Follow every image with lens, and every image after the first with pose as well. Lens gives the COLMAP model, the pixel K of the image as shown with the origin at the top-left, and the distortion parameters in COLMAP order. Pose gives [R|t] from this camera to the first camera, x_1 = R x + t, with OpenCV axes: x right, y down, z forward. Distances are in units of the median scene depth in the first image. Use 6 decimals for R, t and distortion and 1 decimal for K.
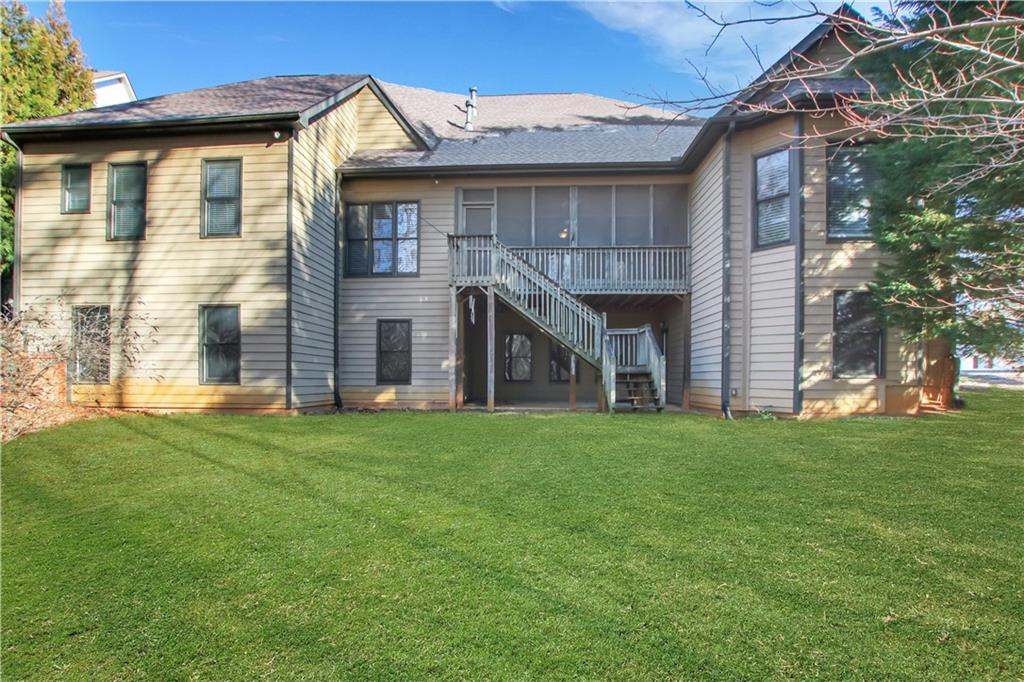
lens RADIAL K [[487.3, 0, 490.6], [0, 487.3, 383.3], [0, 0, 1]] dist [-0.025467, 0.003688]
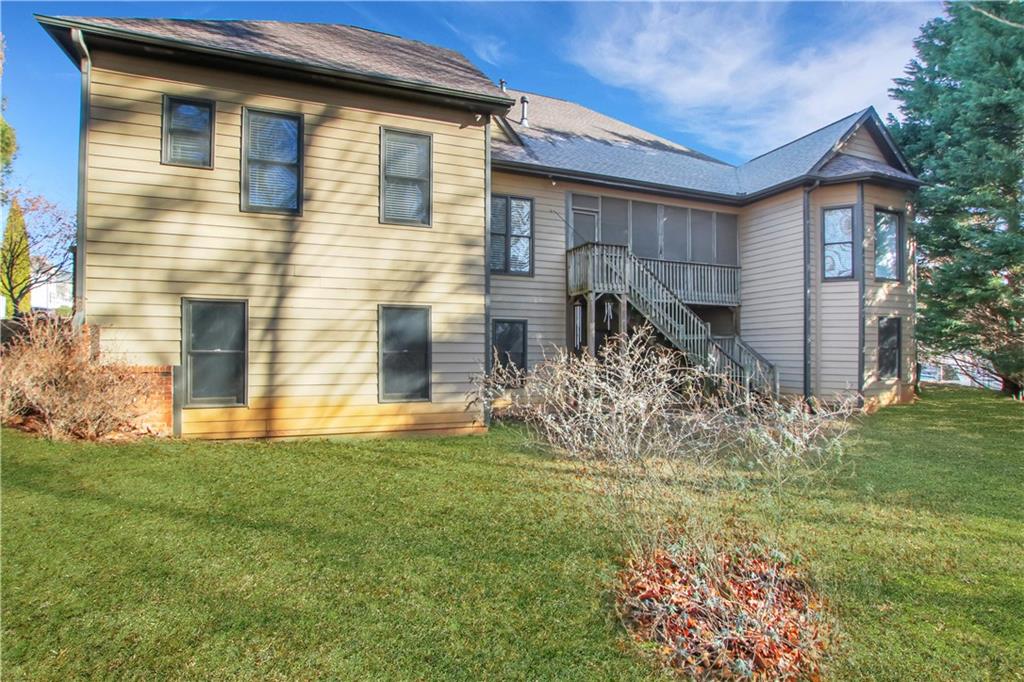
lens RADIAL K [[487.3, 0, 489.3], [0, 487.3, 348.3], [0, 0, 1]] dist [-0.025467, 0.003688]
pose [[0.915689, 0.003036, 0.401875, -0.759491], [0.001476, 0.999939, -0.010917, -0.079750], [-0.401884, 0.010590, 0.915629, 0.174591]]
